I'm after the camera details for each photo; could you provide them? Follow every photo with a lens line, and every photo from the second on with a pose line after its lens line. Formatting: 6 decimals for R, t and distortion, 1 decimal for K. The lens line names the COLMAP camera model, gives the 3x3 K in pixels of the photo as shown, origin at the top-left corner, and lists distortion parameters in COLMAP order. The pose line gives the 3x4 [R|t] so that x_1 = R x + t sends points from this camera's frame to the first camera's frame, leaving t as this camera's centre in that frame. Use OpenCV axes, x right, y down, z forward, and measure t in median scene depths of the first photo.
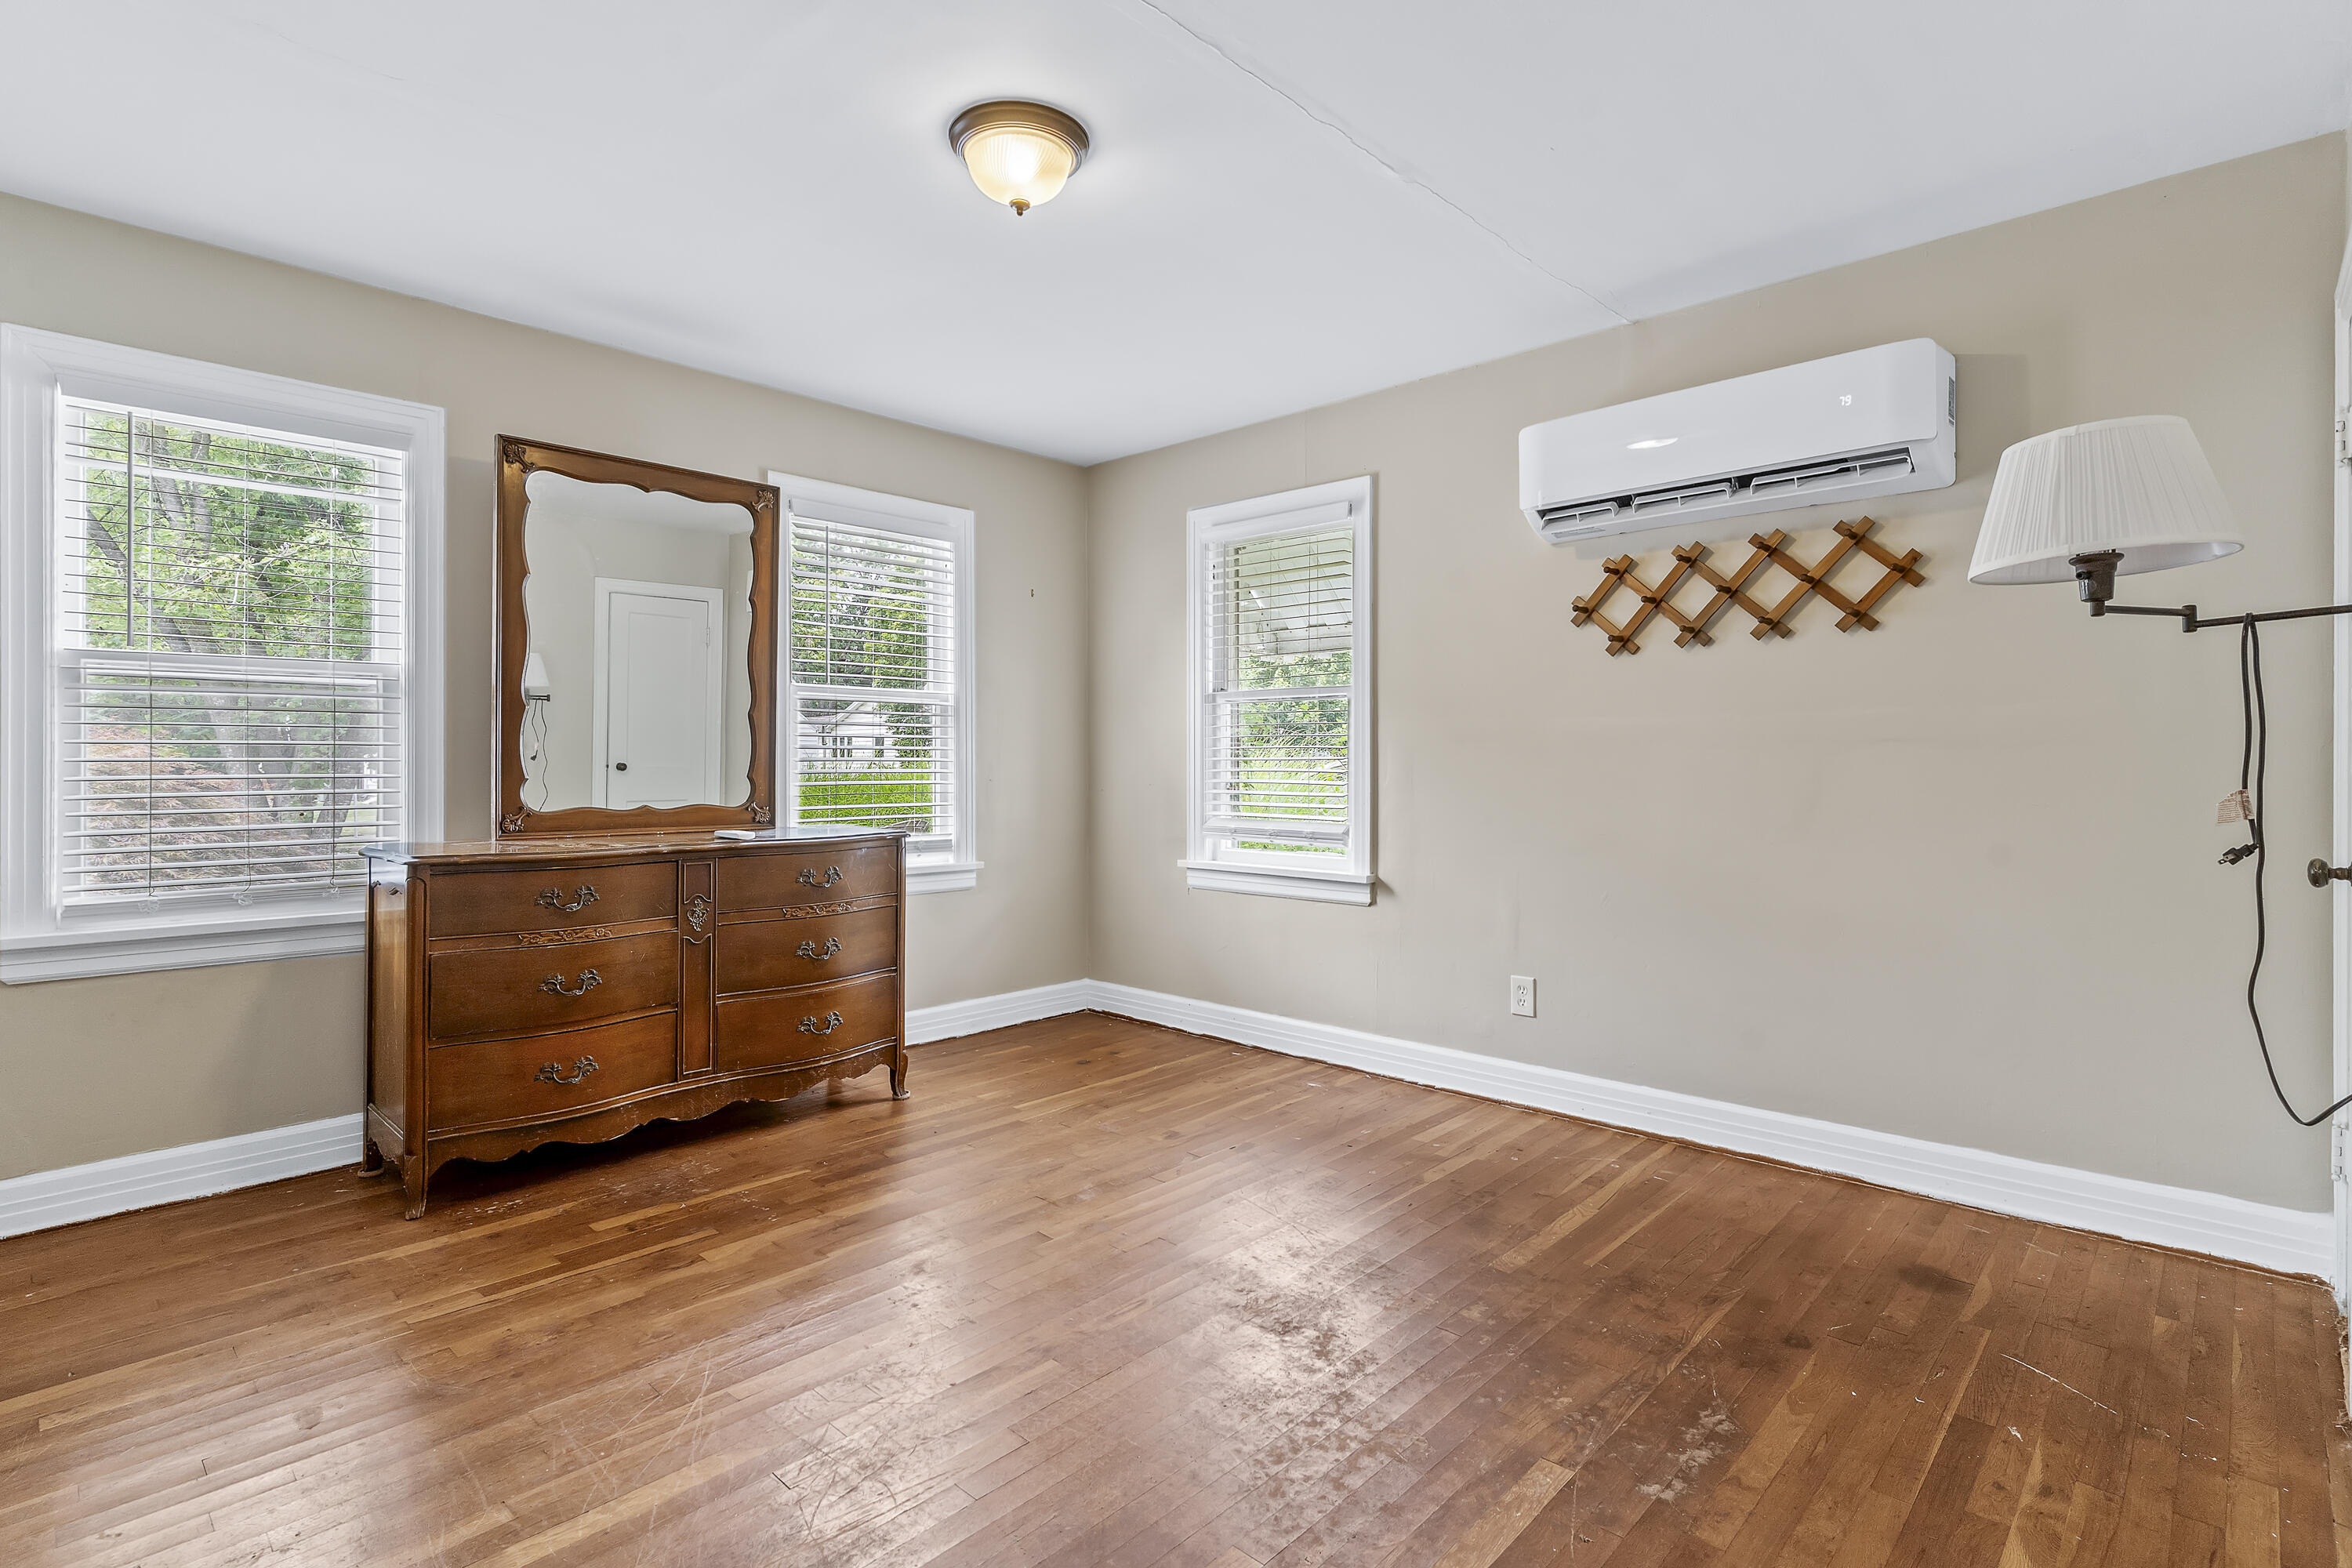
lens RADIAL K [[1137.1, 0, 1189.3], [0, 1137.1, 766.4], [0, 0, 1]] dist [0.004136, -0.001411]
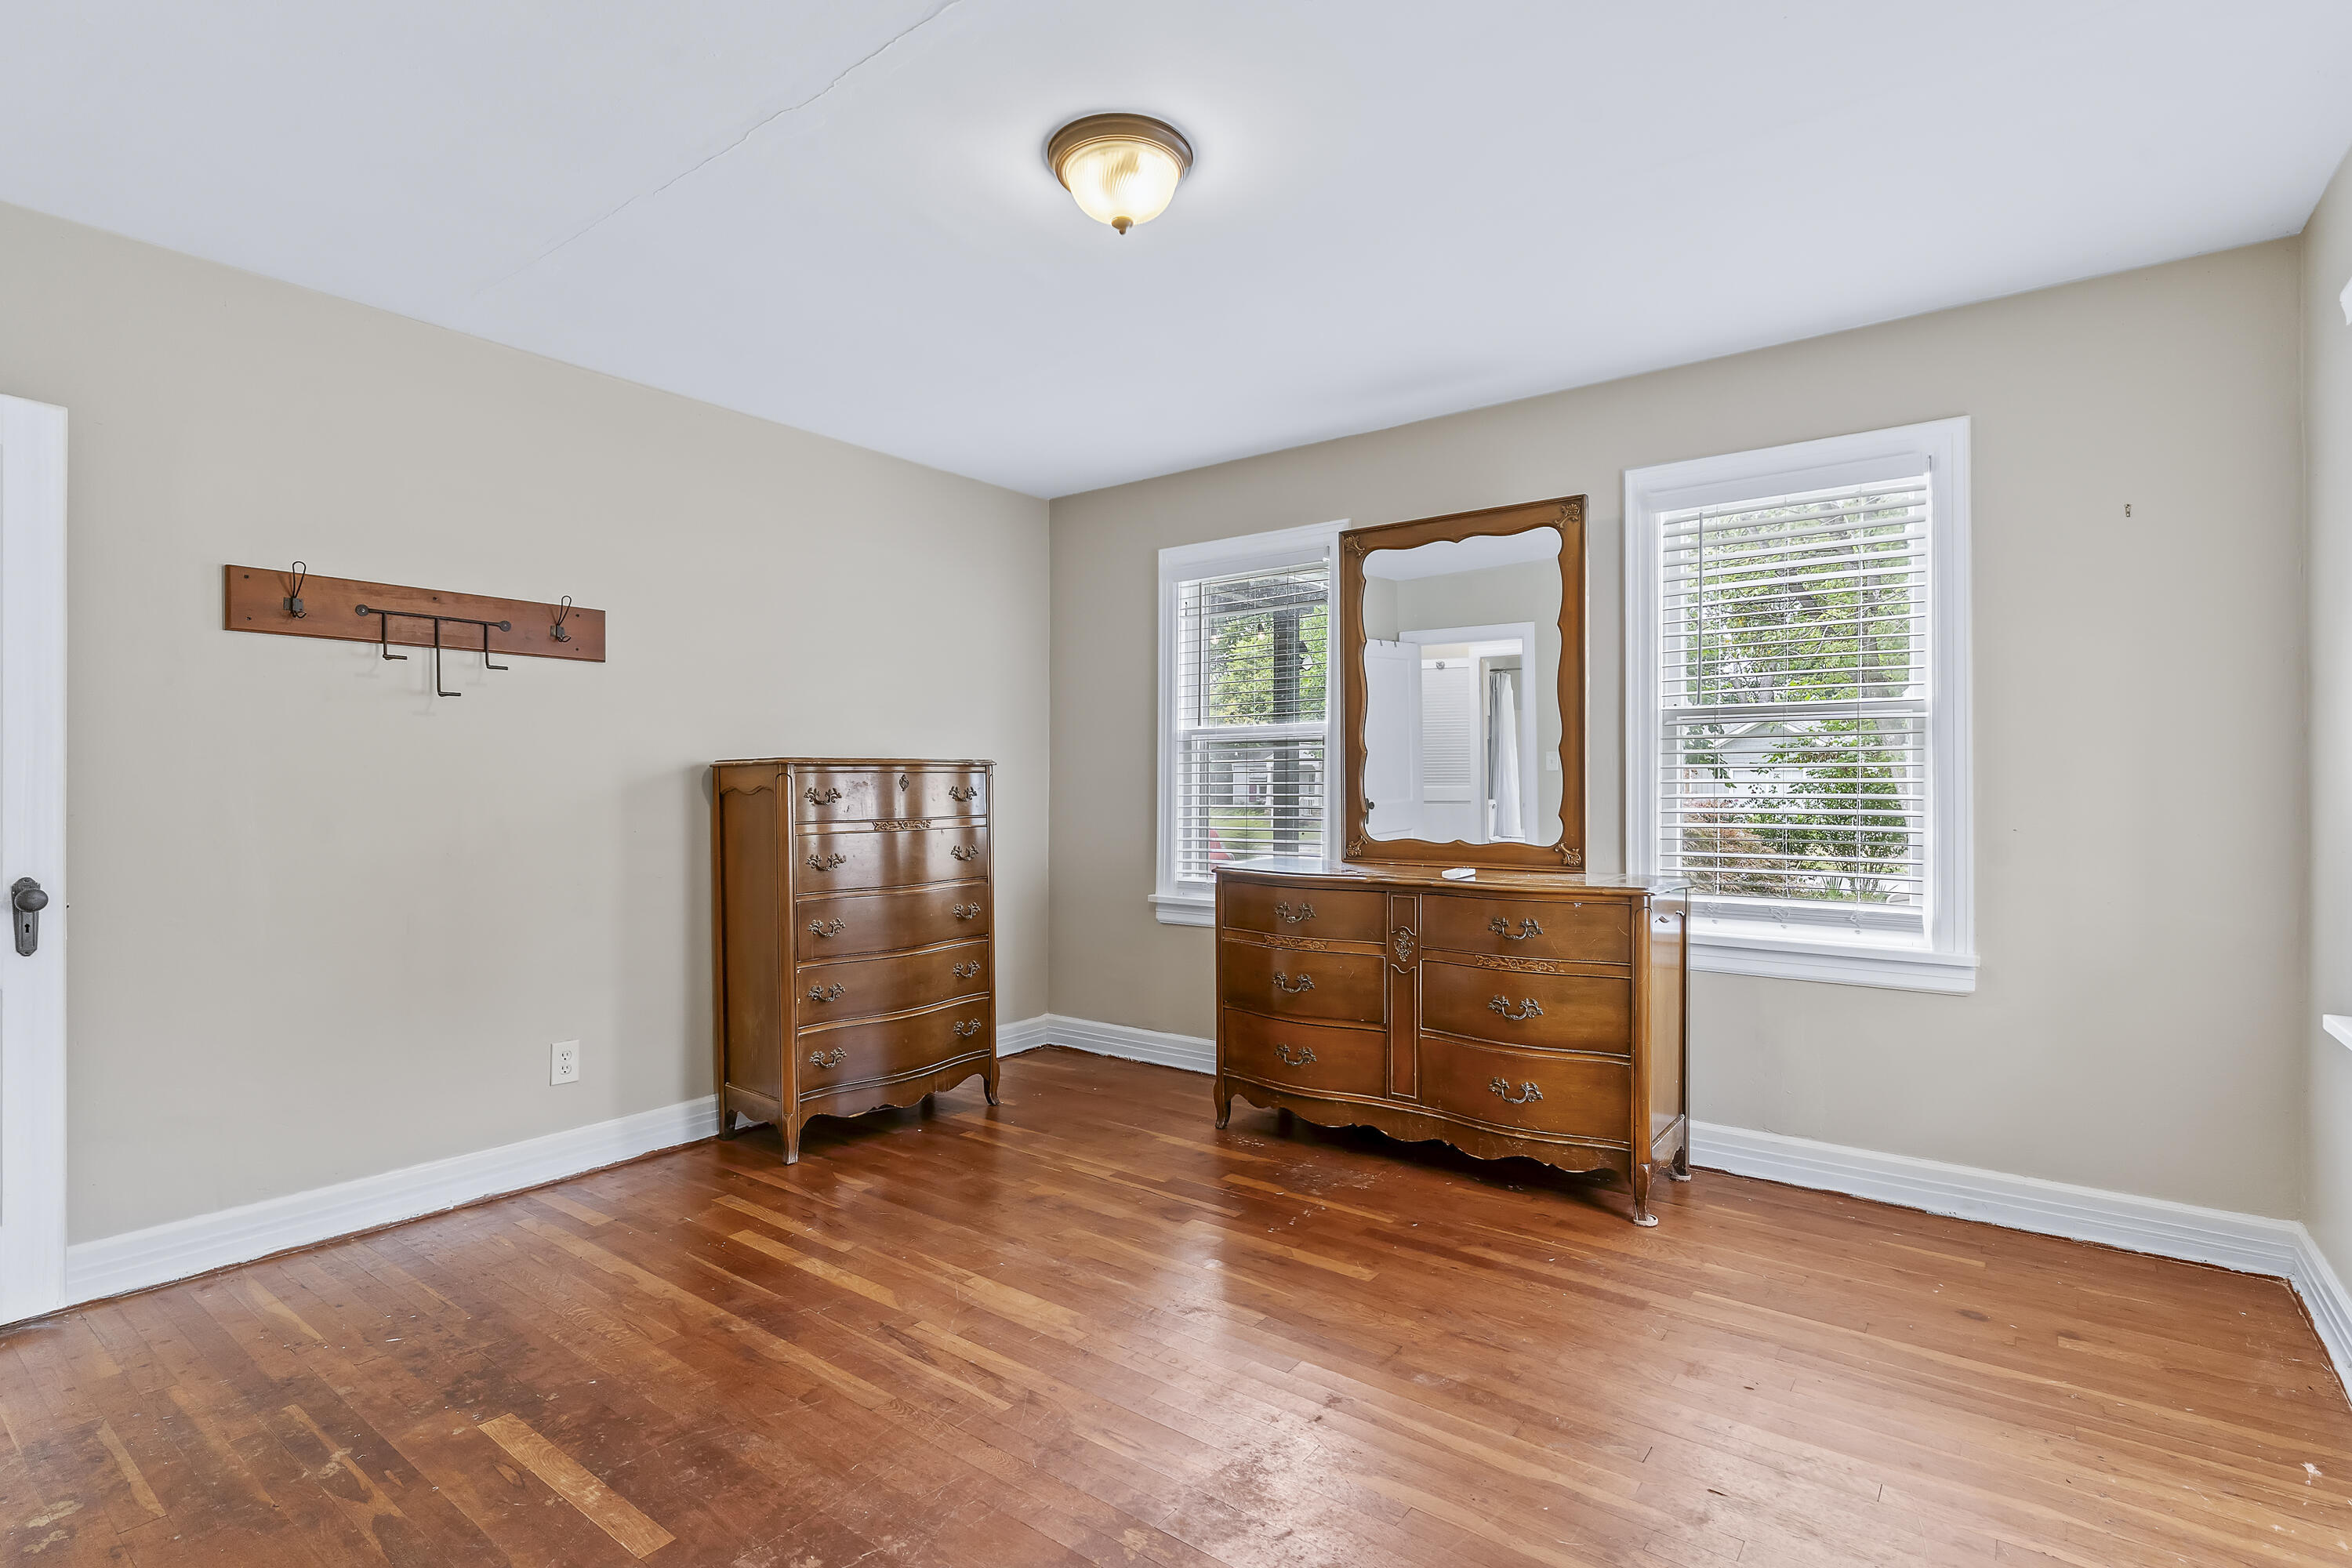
lens RADIAL K [[1137.1, 0, 1186.4], [0, 1137.1, 786.3], [0, 0, 1]] dist [0.004136, -0.001411]
pose [[0.099883, -0.001418, -0.994998, 0.585903], [-0.002523, 0.999995, -0.001679, -0.014197], [0.994996, 0.002678, 0.099879, 0.692177]]
